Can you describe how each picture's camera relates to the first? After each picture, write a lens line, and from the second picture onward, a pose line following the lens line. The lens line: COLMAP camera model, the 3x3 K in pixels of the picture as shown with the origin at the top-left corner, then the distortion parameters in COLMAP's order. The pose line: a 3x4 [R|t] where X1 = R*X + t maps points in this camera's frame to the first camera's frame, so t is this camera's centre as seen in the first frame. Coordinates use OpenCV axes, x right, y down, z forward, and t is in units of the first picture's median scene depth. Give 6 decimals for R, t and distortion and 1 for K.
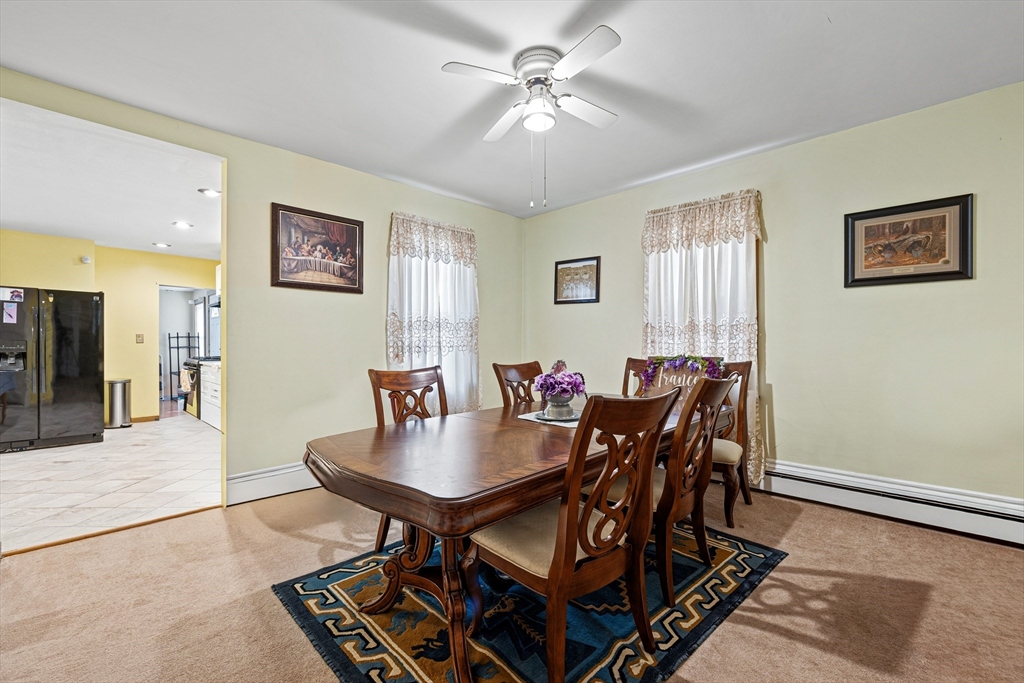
lens RADIAL K [[429.3, 0, 506.2], [0, 429.3, 342.9], [0, 0, 1]] dist [-0.002360, -0.000370]
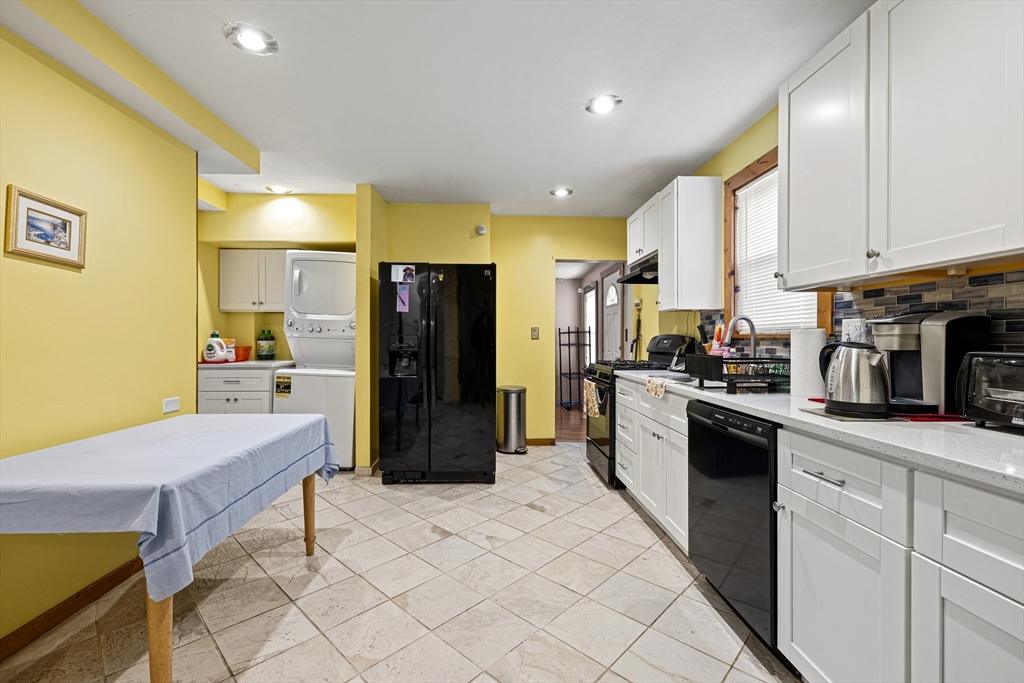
lens RADIAL K [[429.3, 0, 506.2], [0, 429.3, 342.9], [0, 0, 1]] dist [-0.002360, -0.000370]
pose [[0.721404, 0.006597, -0.692483, -0.401502], [-0.001681, 0.999968, 0.007776, 0.000973], [0.692512, -0.004445, 0.721393, 0.457535]]
